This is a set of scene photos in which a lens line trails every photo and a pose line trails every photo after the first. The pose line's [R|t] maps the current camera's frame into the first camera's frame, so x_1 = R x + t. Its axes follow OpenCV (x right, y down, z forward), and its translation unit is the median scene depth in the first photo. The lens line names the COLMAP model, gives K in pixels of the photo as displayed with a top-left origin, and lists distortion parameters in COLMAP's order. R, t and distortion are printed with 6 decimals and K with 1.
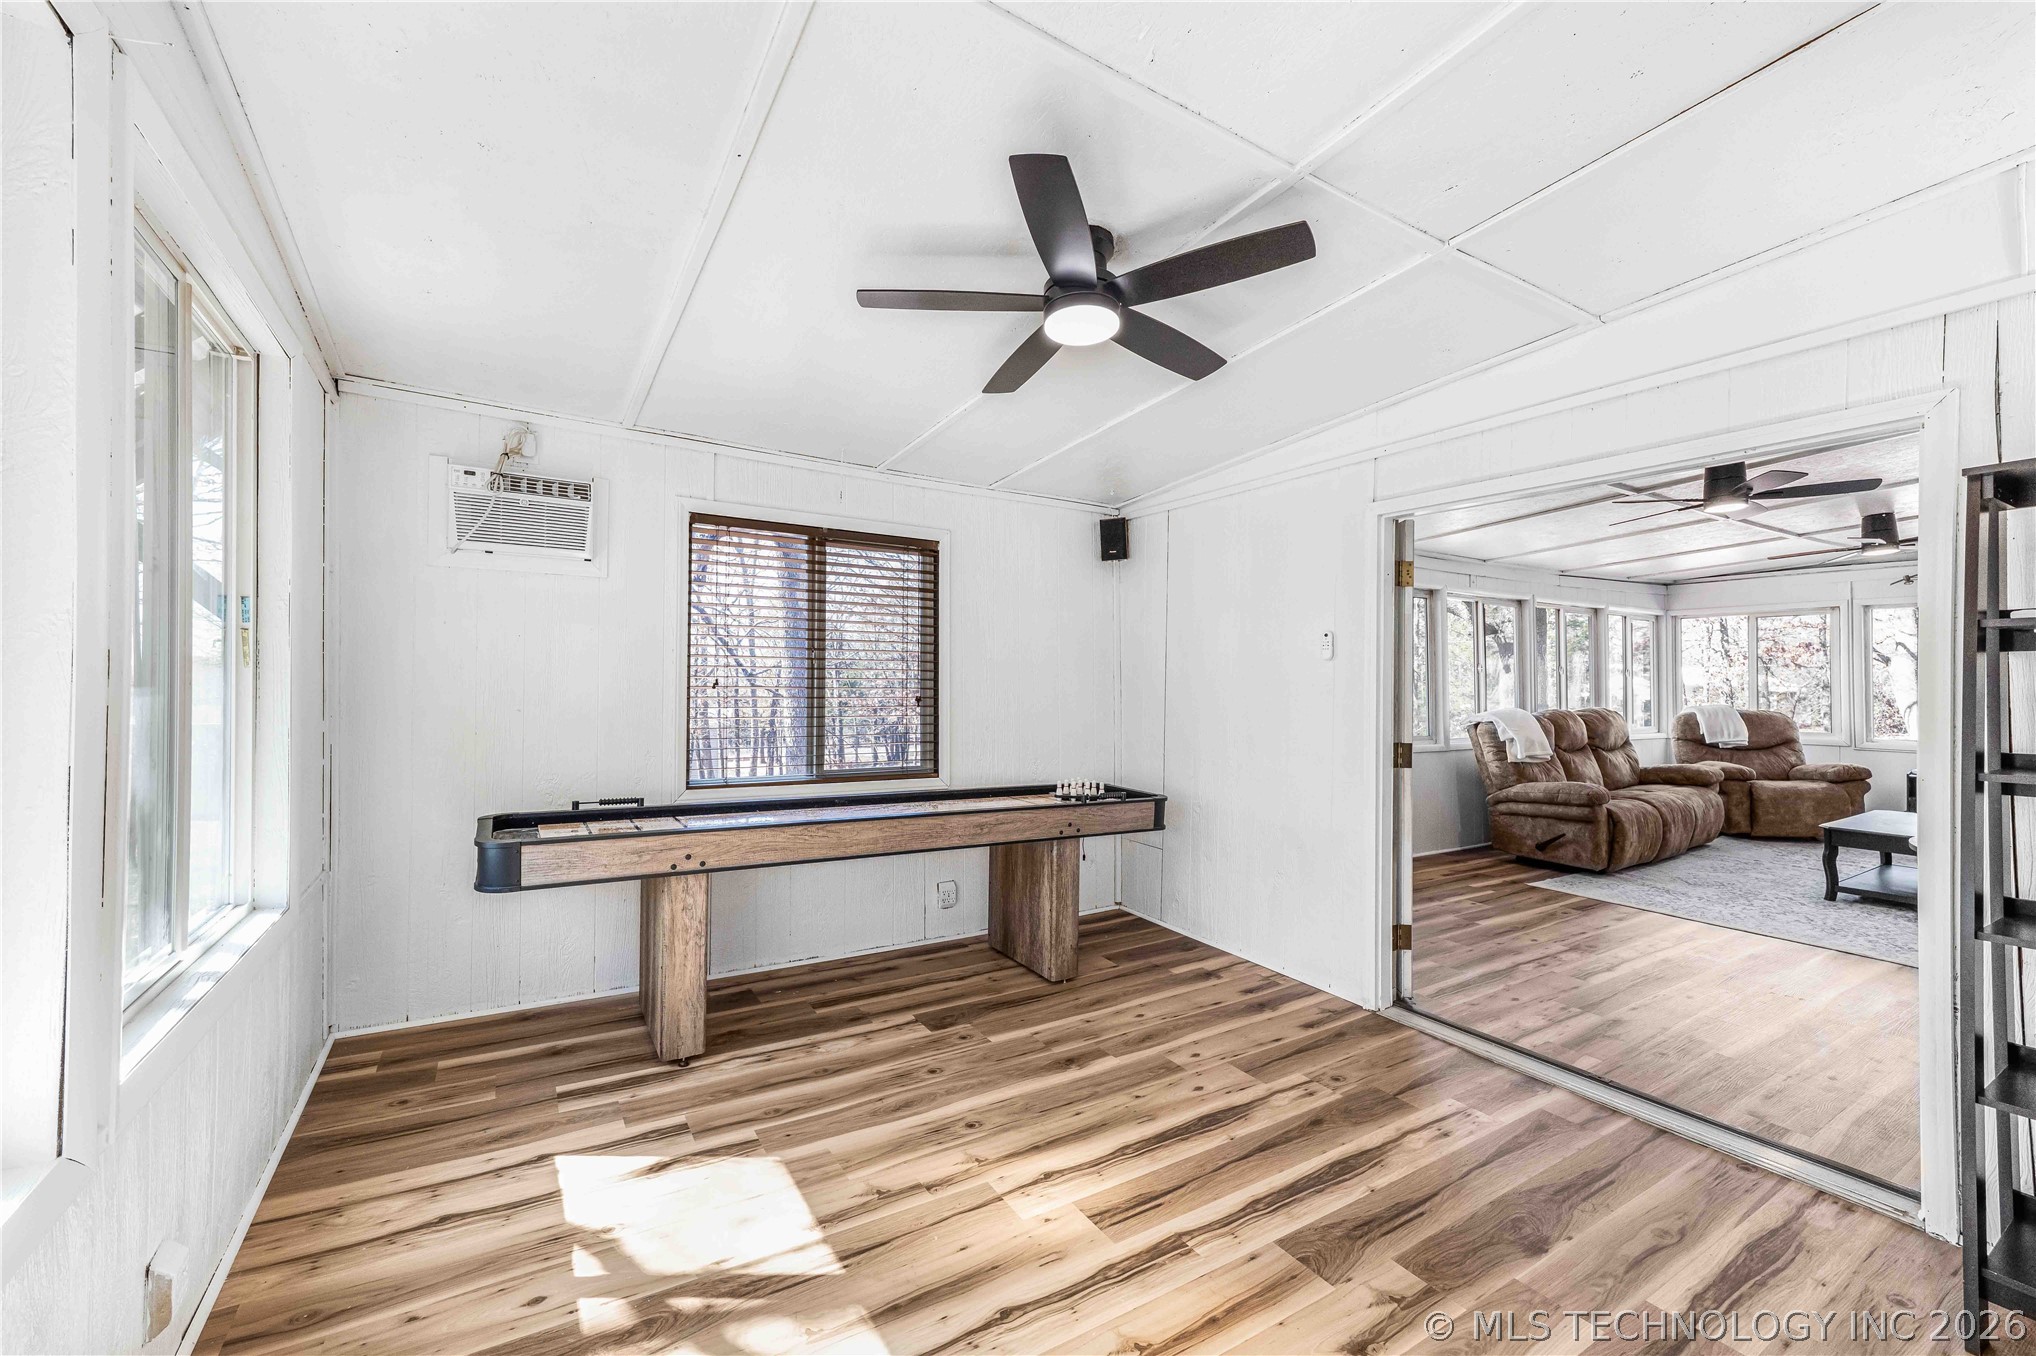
lens RADIAL K [[819.0, 0, 1018.0], [0, 819.0, 678.0], [0, 0, 1]] dist [0.010437, 0.000219]
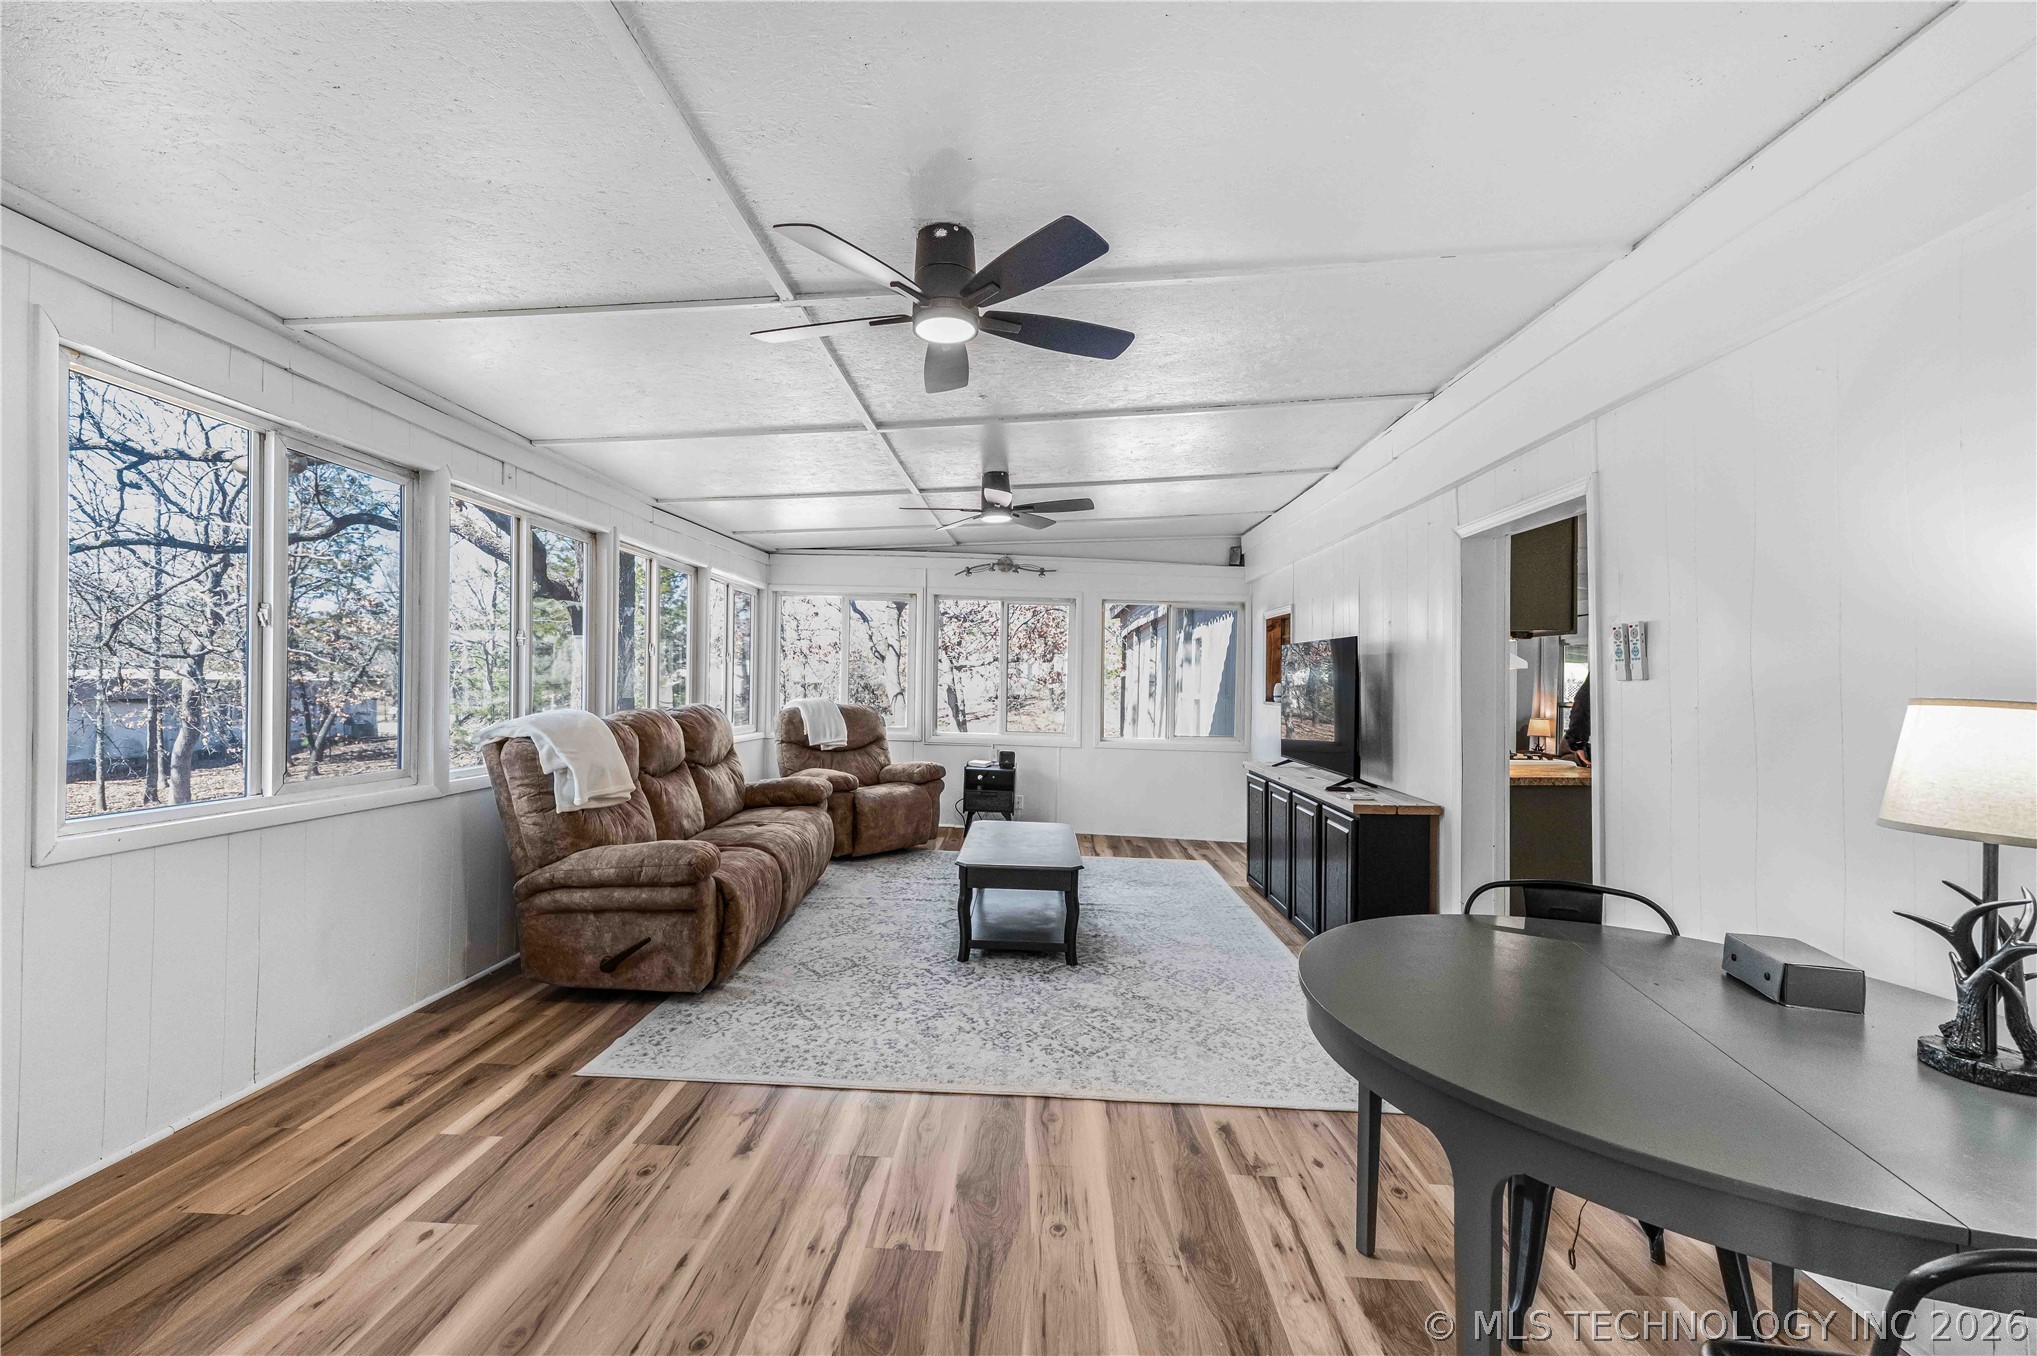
lens RADIAL K [[846.1, 0, 1018.5], [0, 846.1, 678.0], [0, 0, 1]] dist [0.011494, 0.000215]
pose [[0.545391, 0.014025, 0.838065, 0.276849], [-0.027450, 0.999623, 0.001135, 0.006222], [-0.837732, -0.023624, 0.545570, 0.421295]]
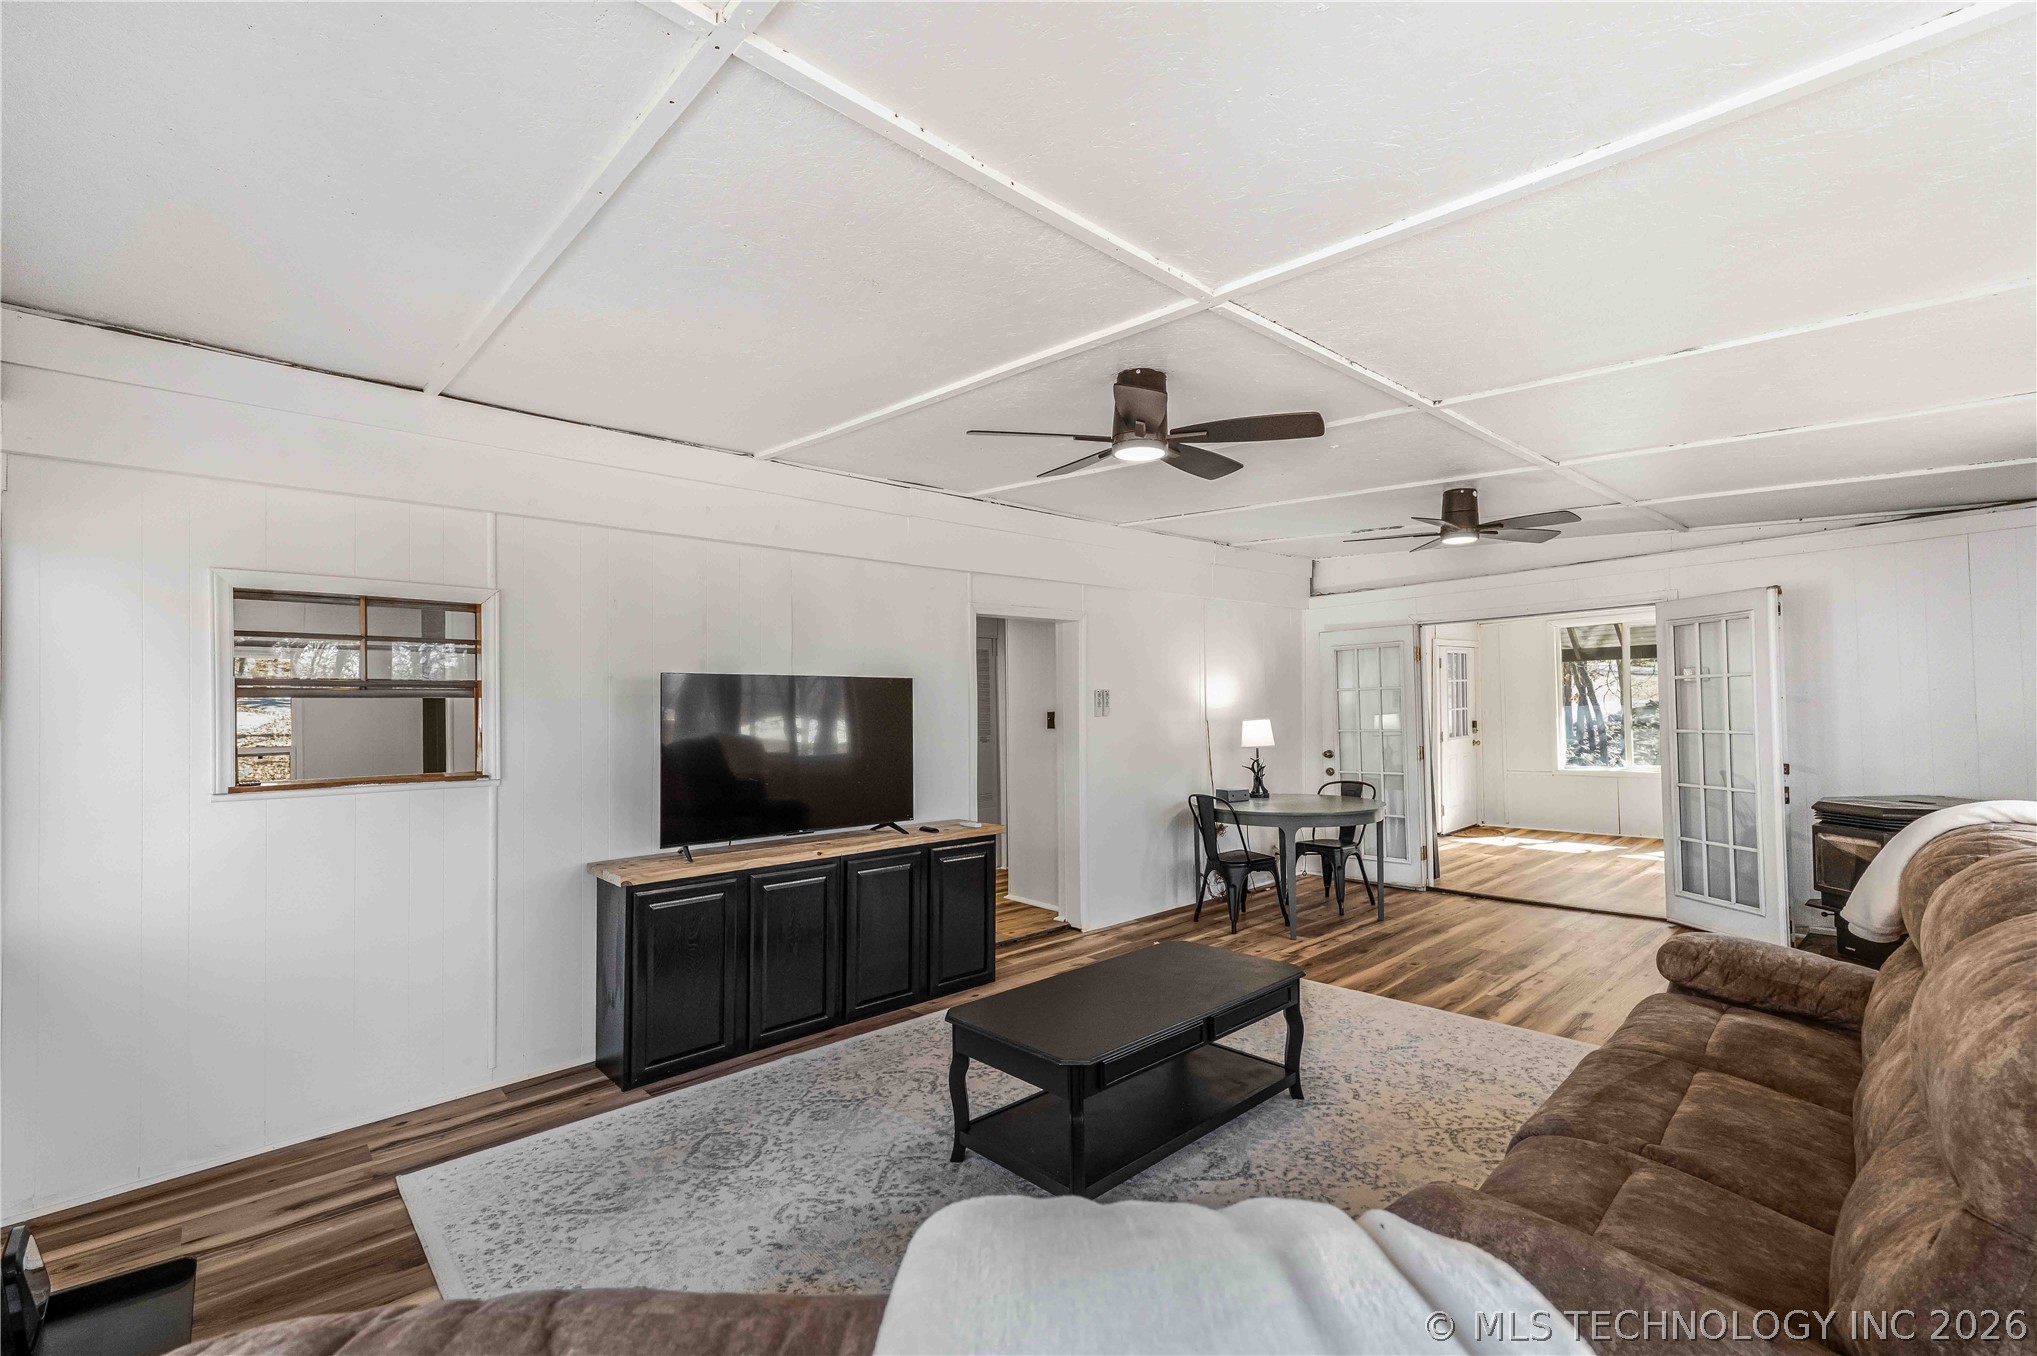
lens RADIAL K [[846.1, 0, 1018.5], [0, 846.1, 678.0], [0, 0, 1]] dist [0.011494, 0.000215]
pose [[-0.984491, 0.005610, -0.175347, 0.995088], [0.013374, 0.998980, -0.043125, -0.000476], [0.174926, -0.044802, -0.983562, 1.219338]]
